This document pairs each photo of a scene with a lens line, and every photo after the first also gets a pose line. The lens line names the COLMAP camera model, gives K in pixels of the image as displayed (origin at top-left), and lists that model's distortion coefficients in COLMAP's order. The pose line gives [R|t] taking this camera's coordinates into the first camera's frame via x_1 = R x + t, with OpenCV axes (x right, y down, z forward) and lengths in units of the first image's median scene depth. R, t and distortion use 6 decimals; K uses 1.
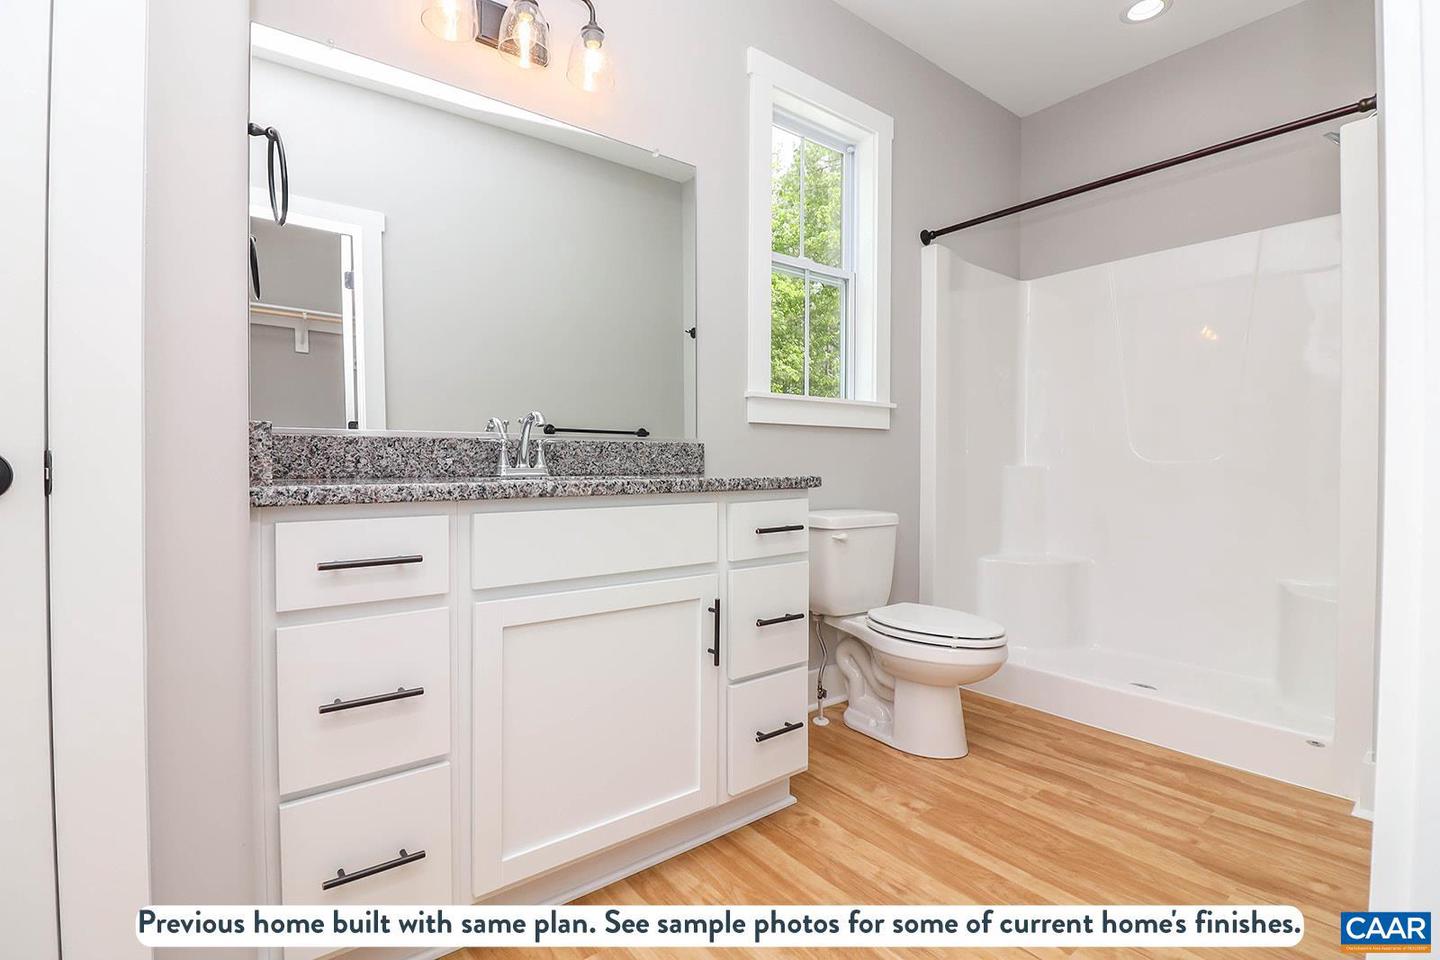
lens RADIAL K [[658.9, 0, 721.0], [0, 658.9, 466.8], [0, 0, 1]] dist [0.000480, -0.013515]
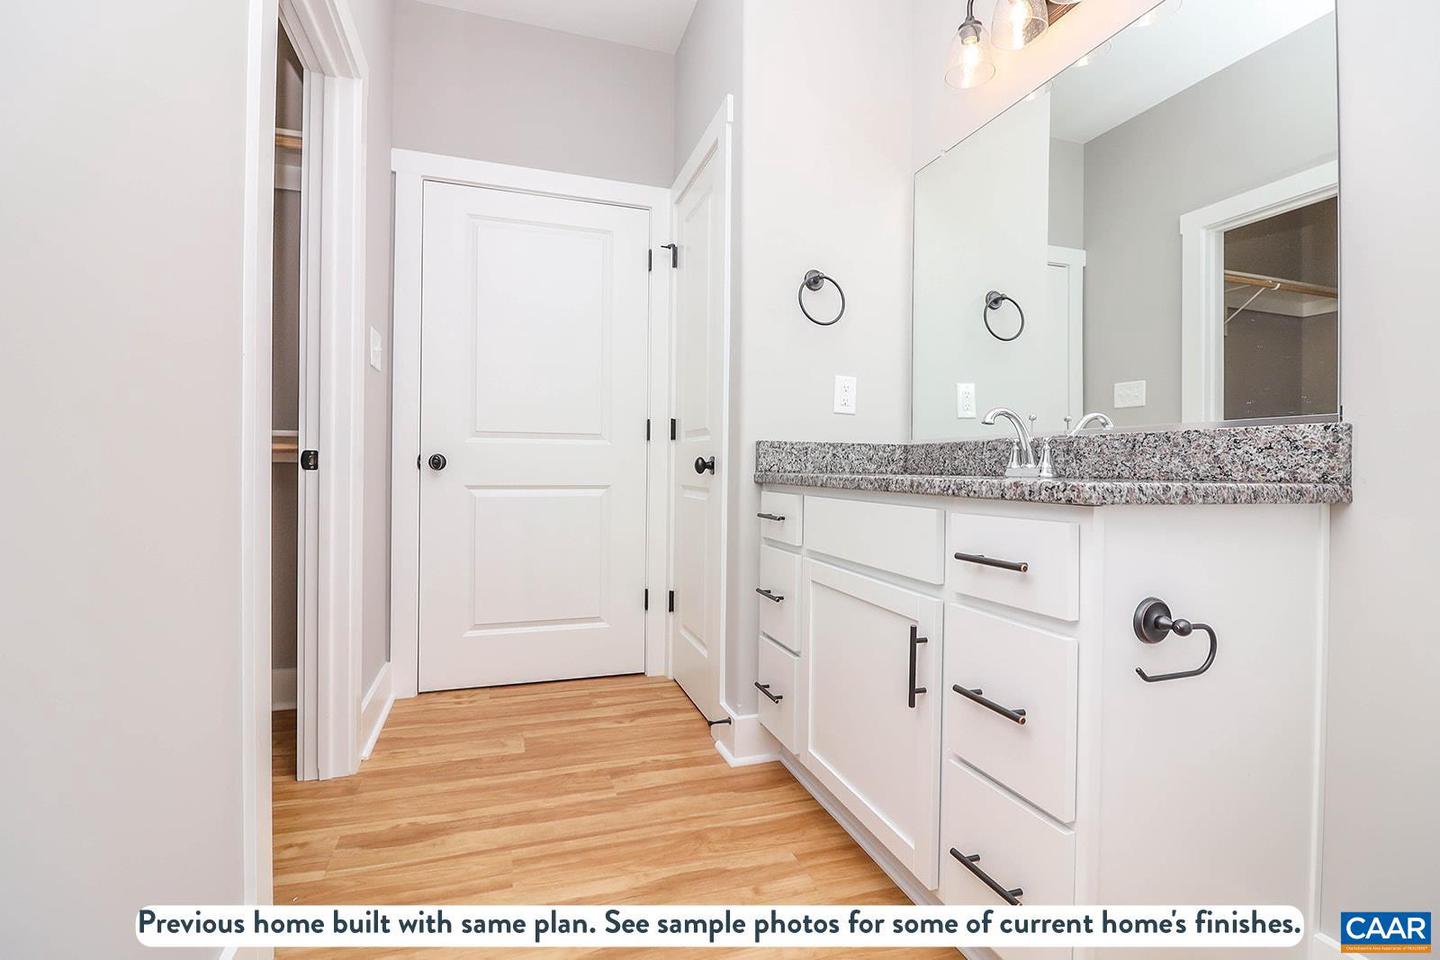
lens RADIAL K [[658.9, 0, 721.0], [0, 658.9, 466.8], [0, 0, 1]] dist [0.000480, -0.013515]
pose [[-0.333544, -0.001386, -0.942733, 0.798406], [-0.014385, 0.999890, 0.003619, 0.003249], [0.942625, 0.014768, -0.333528, 0.963641]]
